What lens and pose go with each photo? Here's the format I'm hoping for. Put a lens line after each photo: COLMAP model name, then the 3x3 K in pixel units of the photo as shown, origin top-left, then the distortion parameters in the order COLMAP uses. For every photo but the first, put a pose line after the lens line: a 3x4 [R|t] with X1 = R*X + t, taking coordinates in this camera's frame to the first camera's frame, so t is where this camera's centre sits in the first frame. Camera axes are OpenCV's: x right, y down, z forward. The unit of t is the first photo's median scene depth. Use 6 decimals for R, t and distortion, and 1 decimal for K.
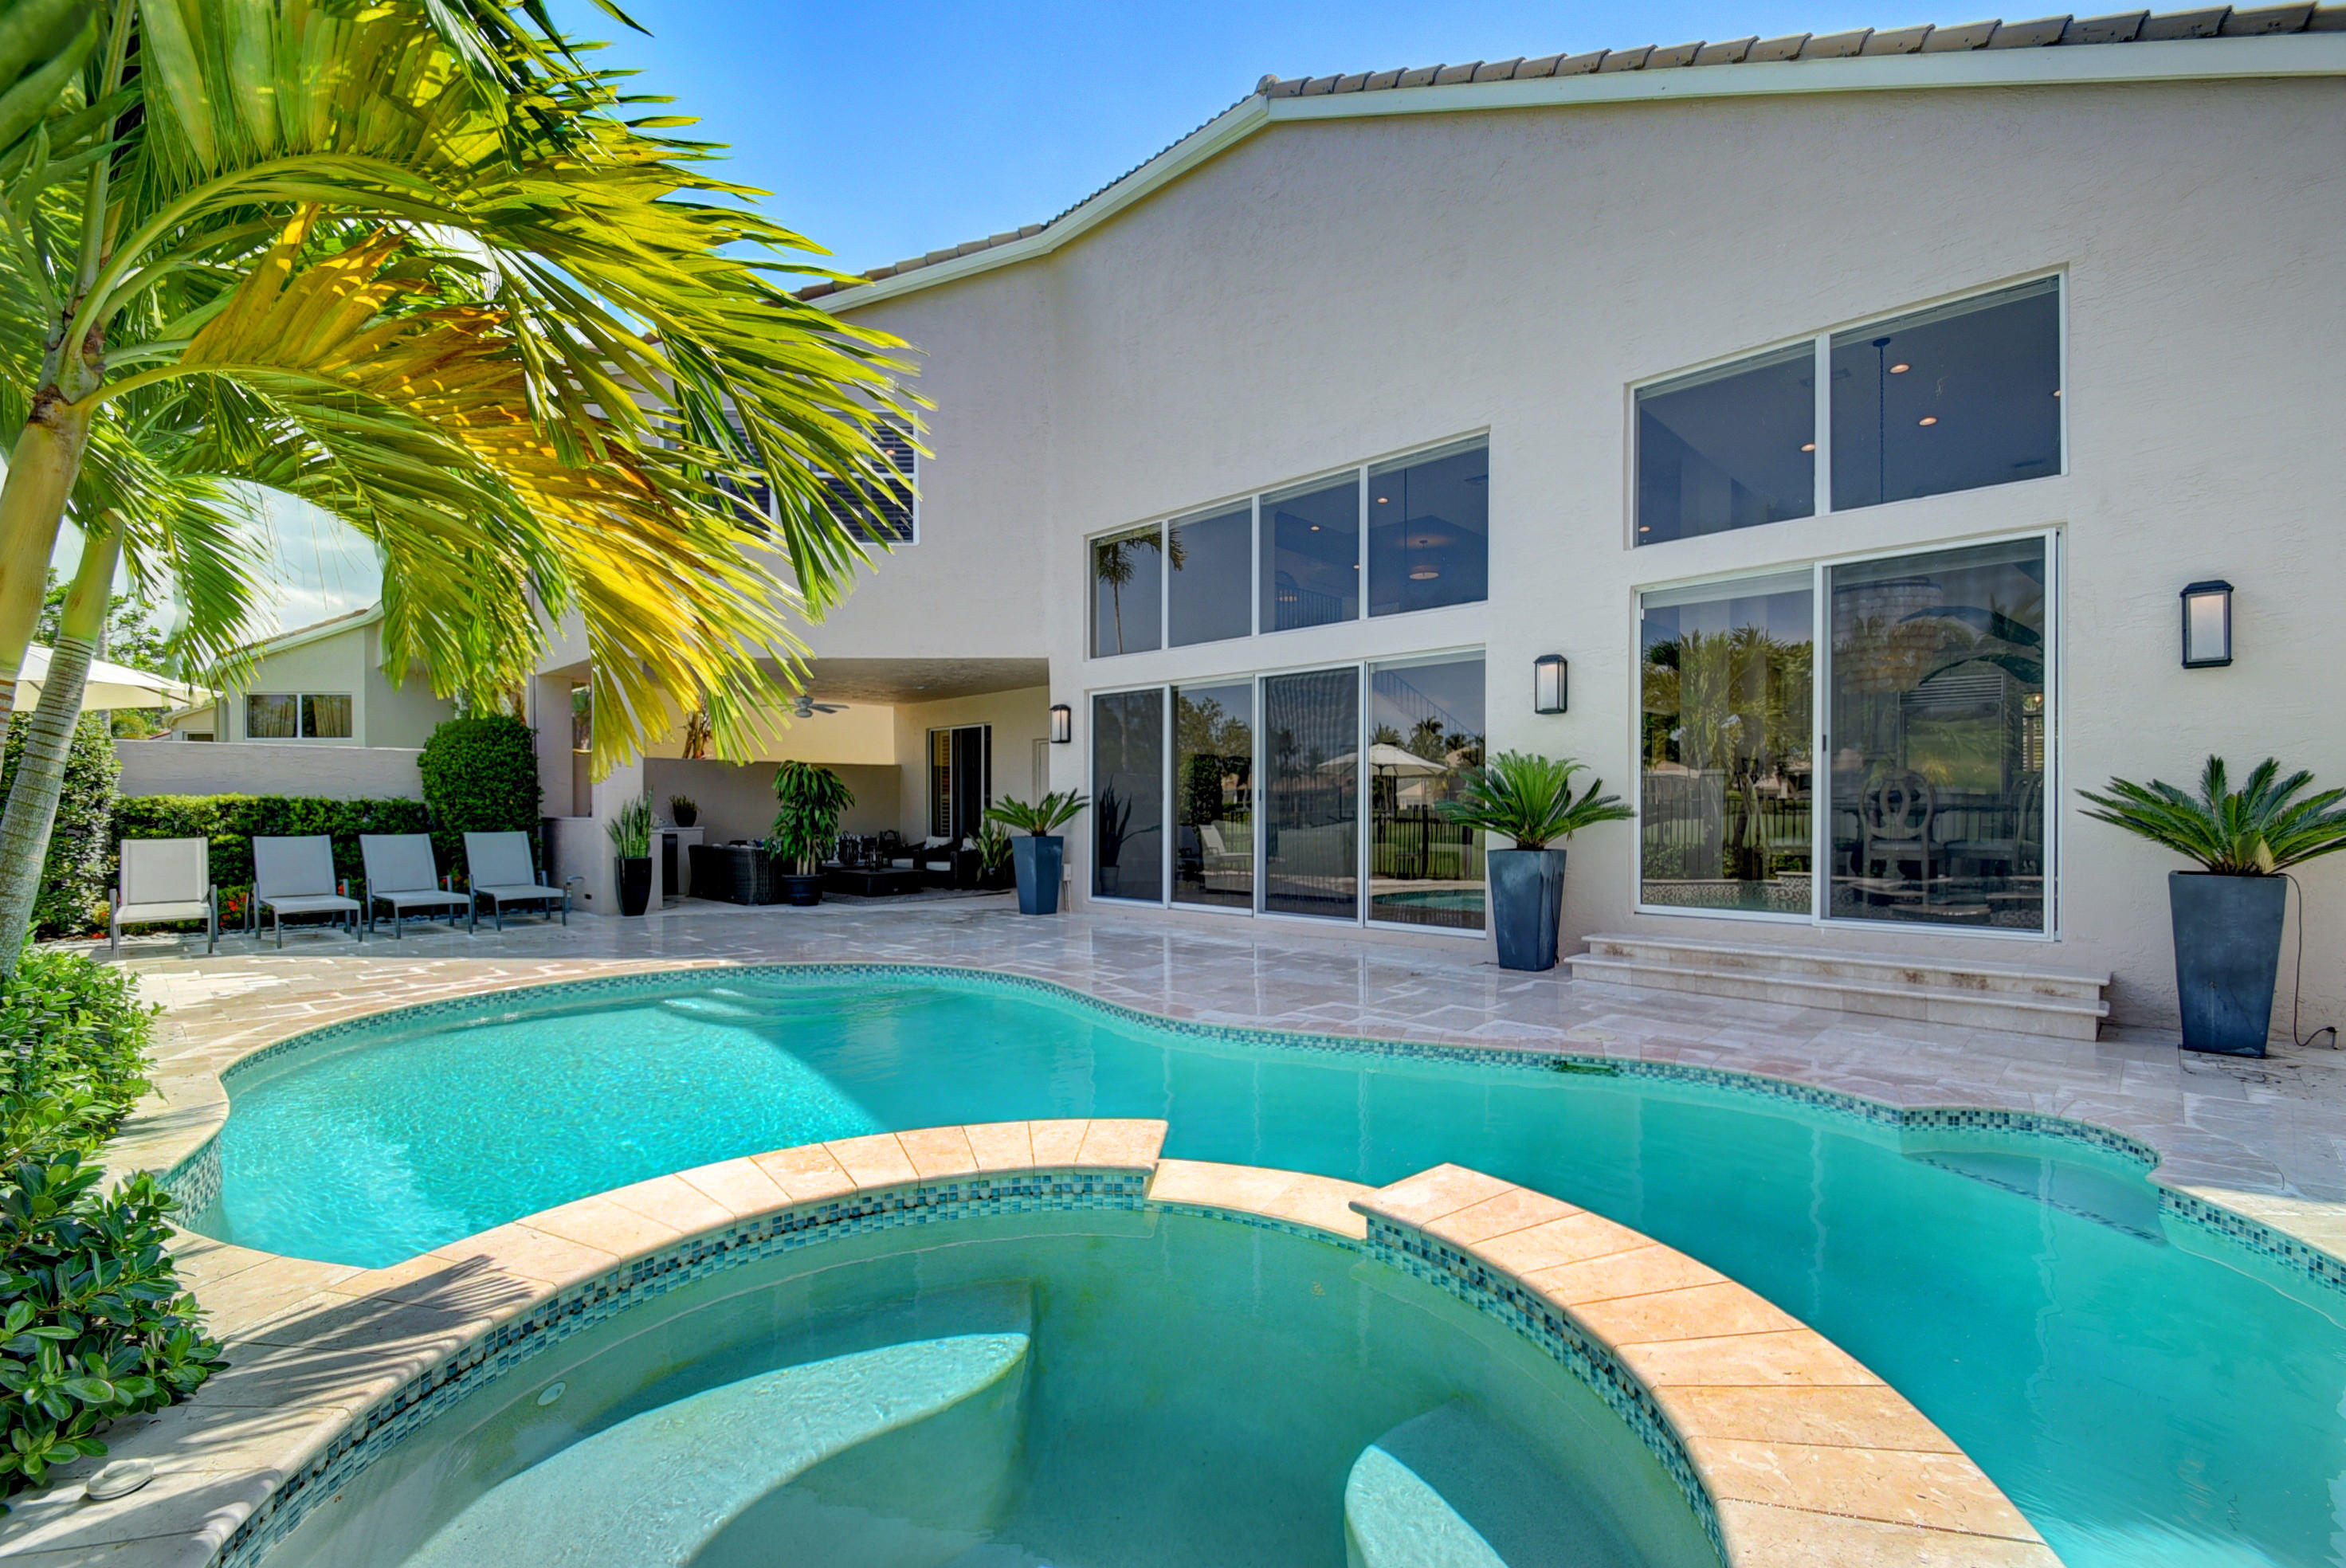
lens RADIAL K [[1029.9, 0, 1169.0], [0, 1029.9, 812.9], [0, 0, 1]] dist [0.012464, -0.015683]
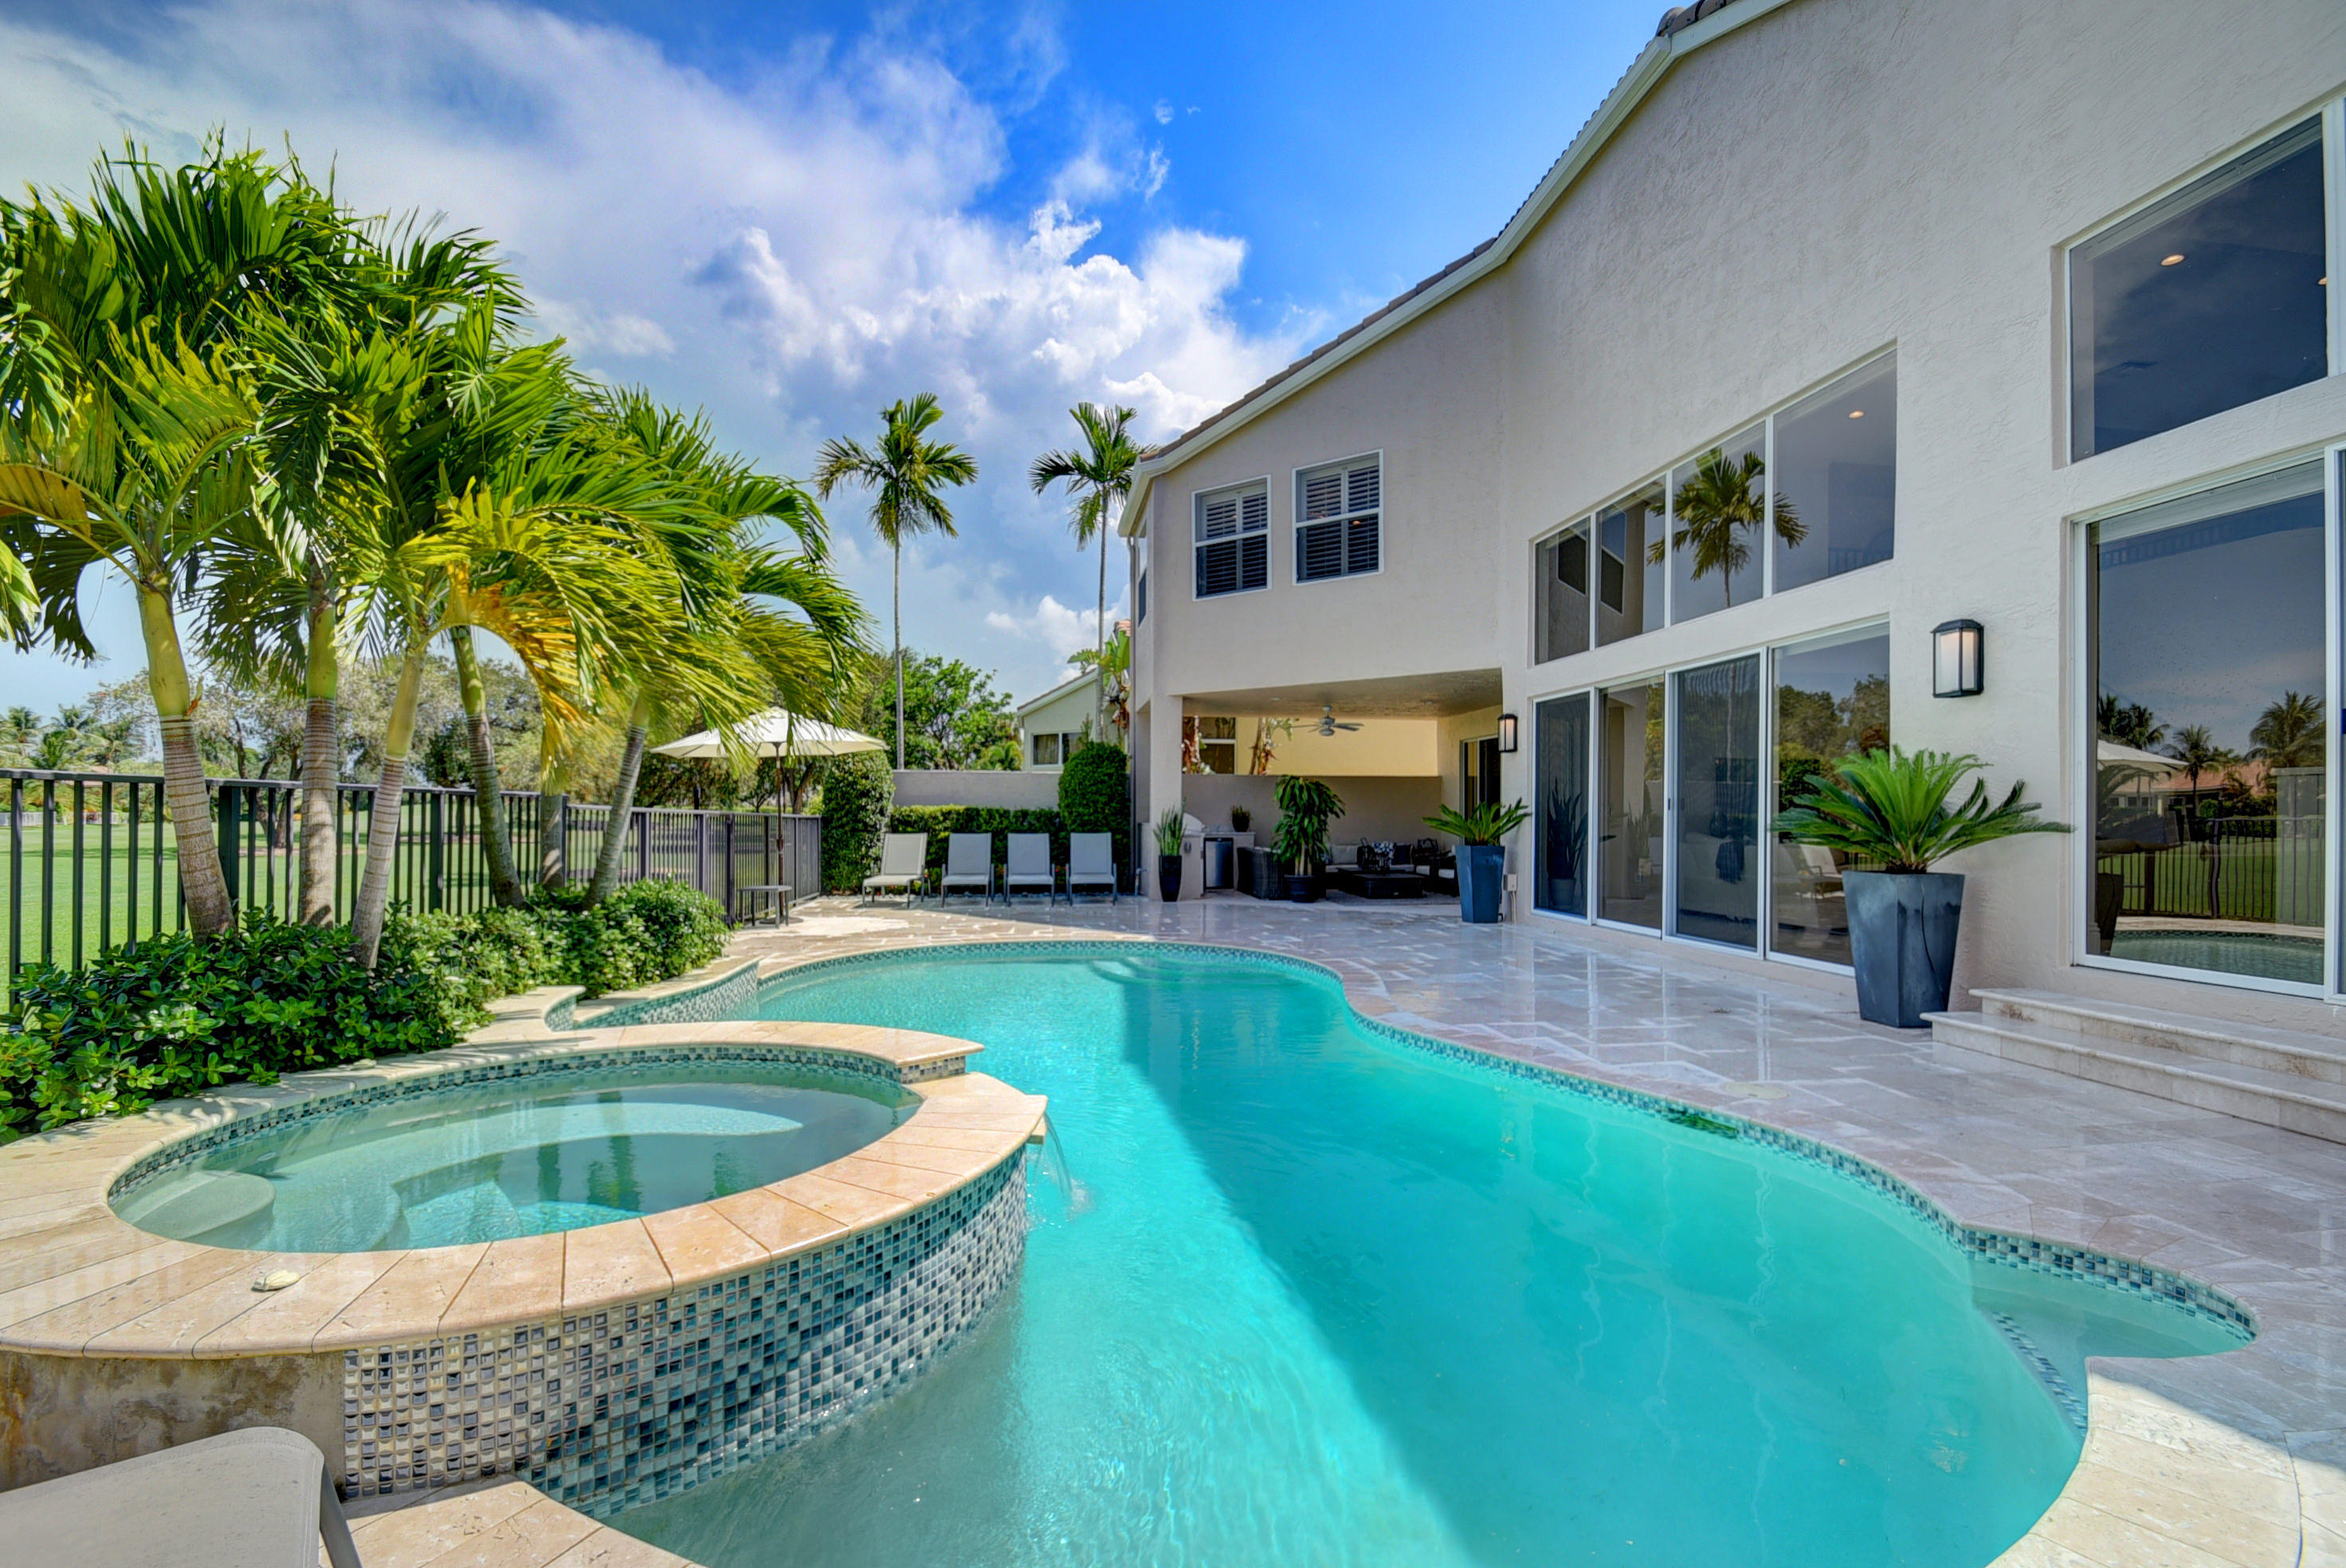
lens RADIAL K [[1029.9, 0, 1169.0], [0, 1029.9, 812.9], [0, 0, 1]] dist [0.012464, -0.015683]
pose [[0.781072, 0.002545, -0.624436, 0.329399], [-0.008379, 0.999944, -0.006405, -0.000263], [0.624385, 0.010235, 0.781050, 0.028268]]
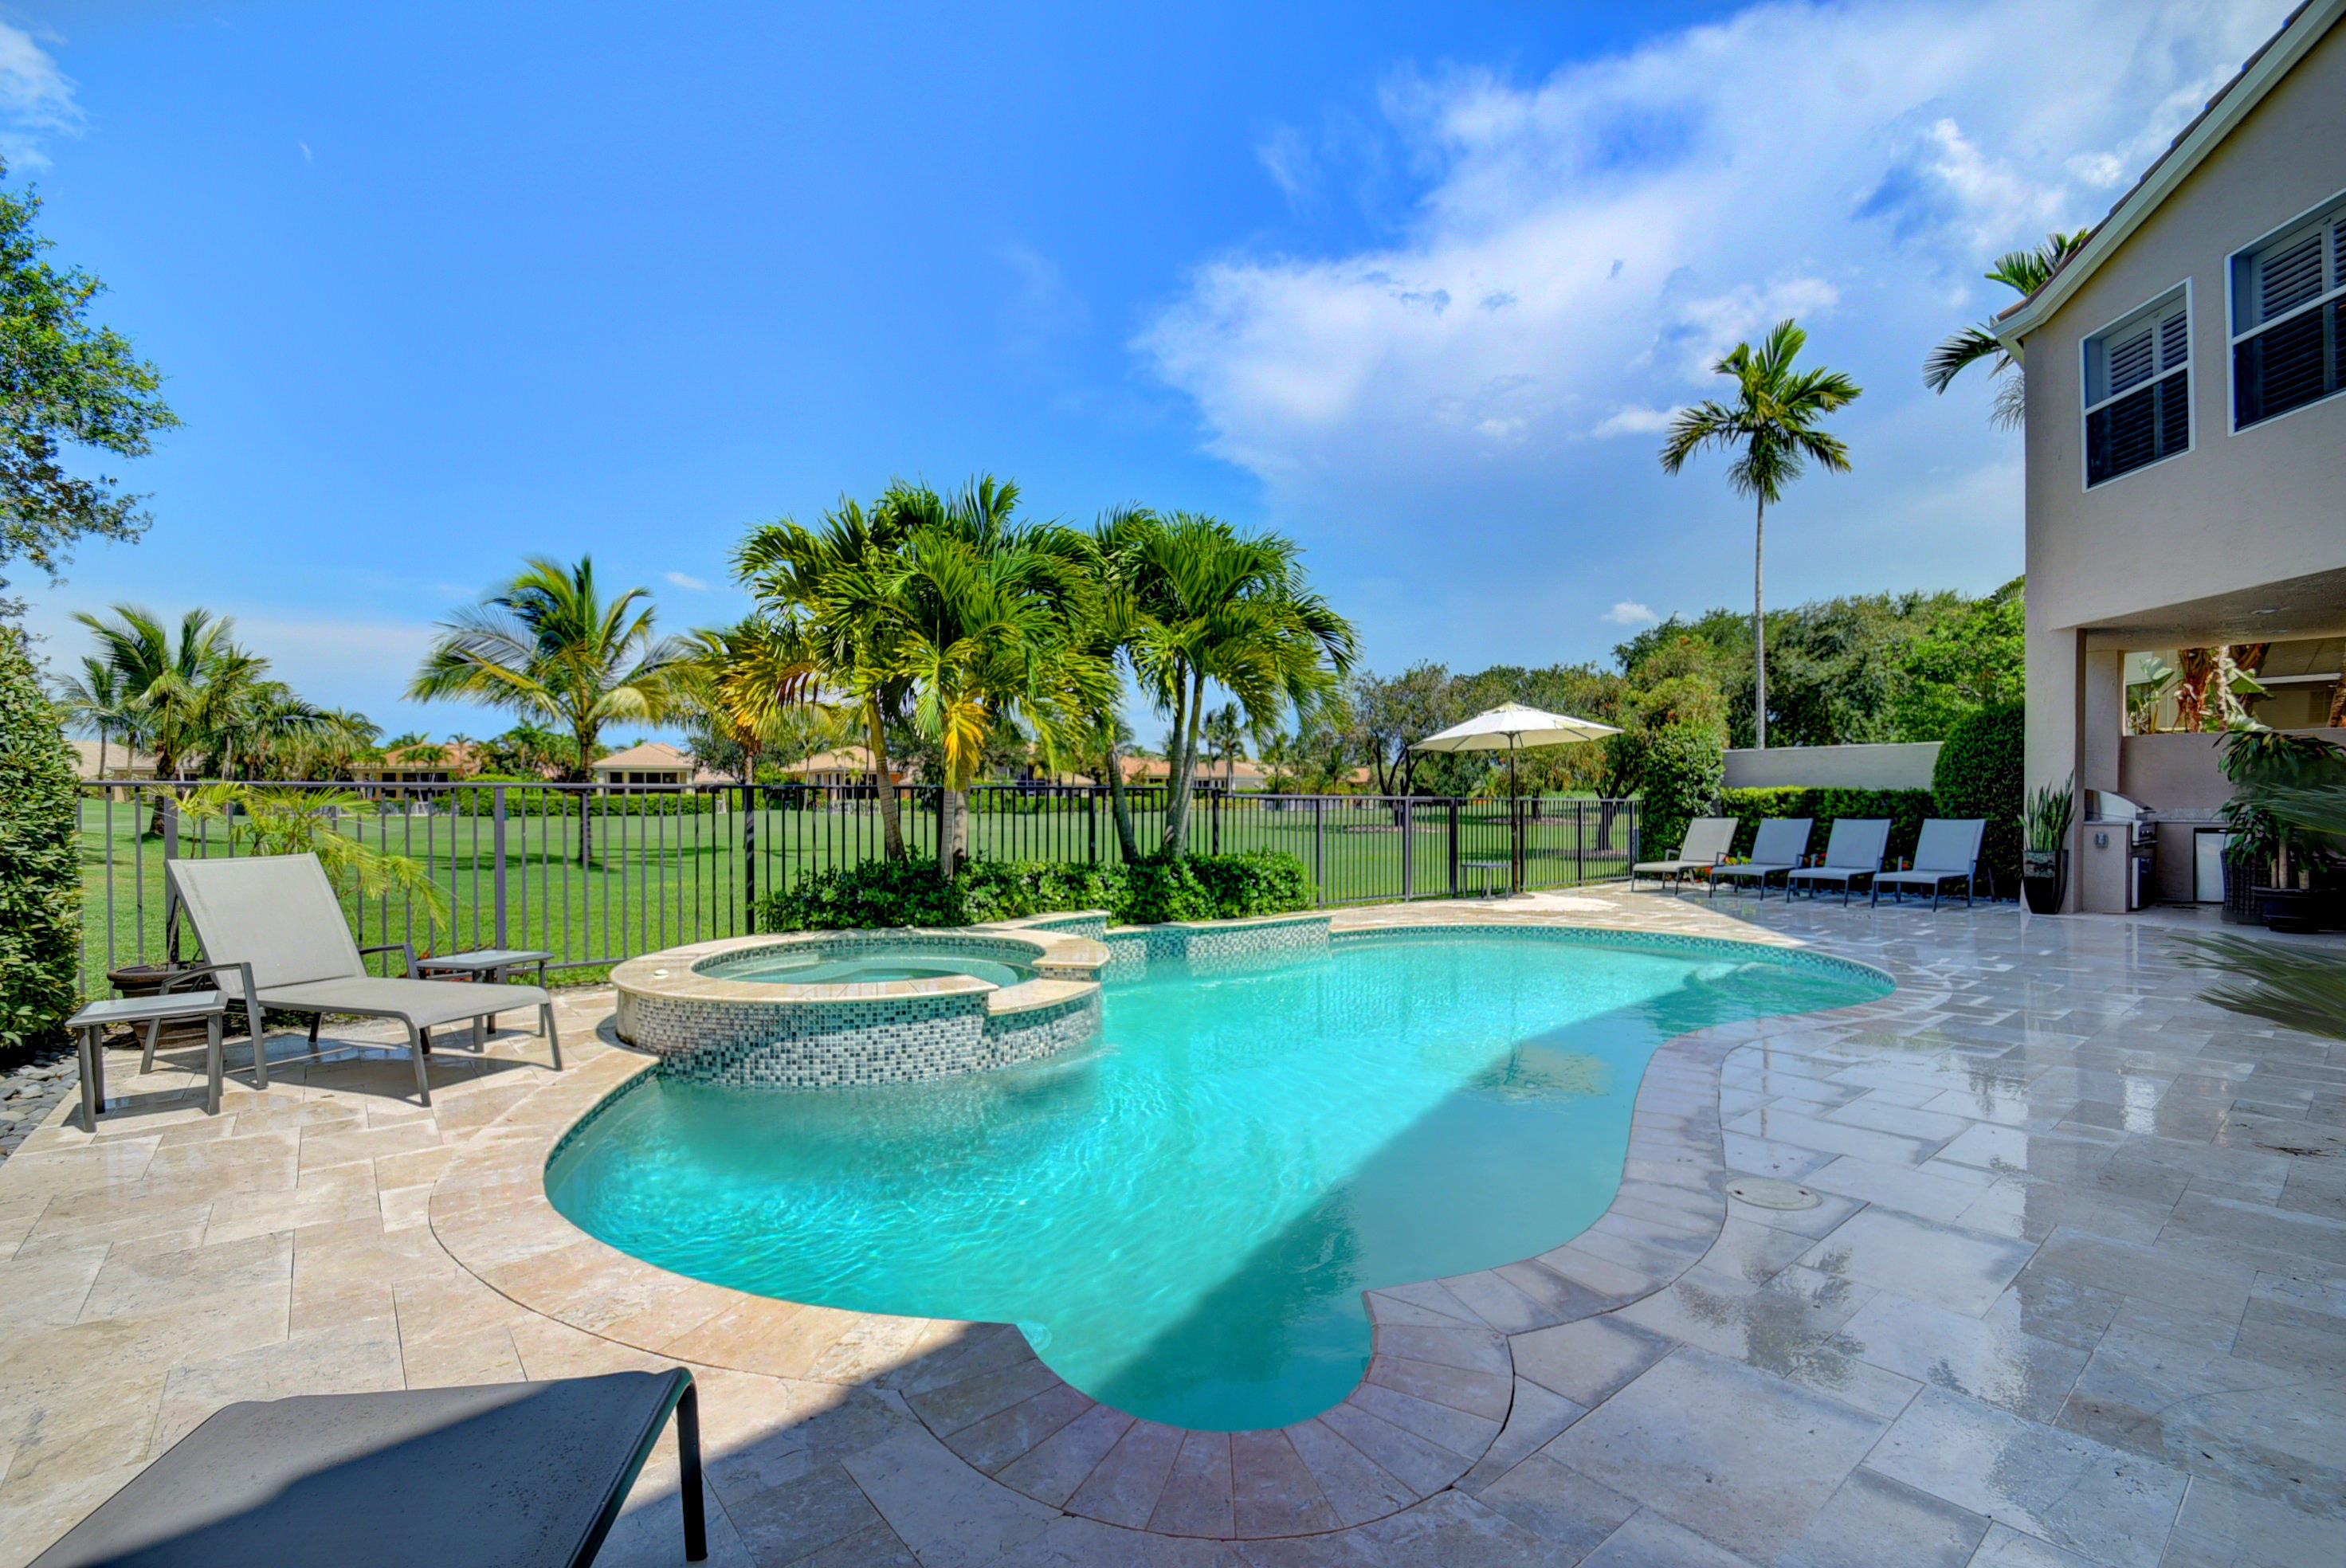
lens RADIAL K [[1029.9, 0, 1169.0], [0, 1029.9, 812.9], [0, 0, 1]] dist [0.012464, -0.015683]
pose [[-0.109828, 0.012622, -0.993870, 0.594651], [-0.000018, 0.999919, 0.012701, -0.001694], [0.993951, 0.001413, -0.109819, 0.418417]]
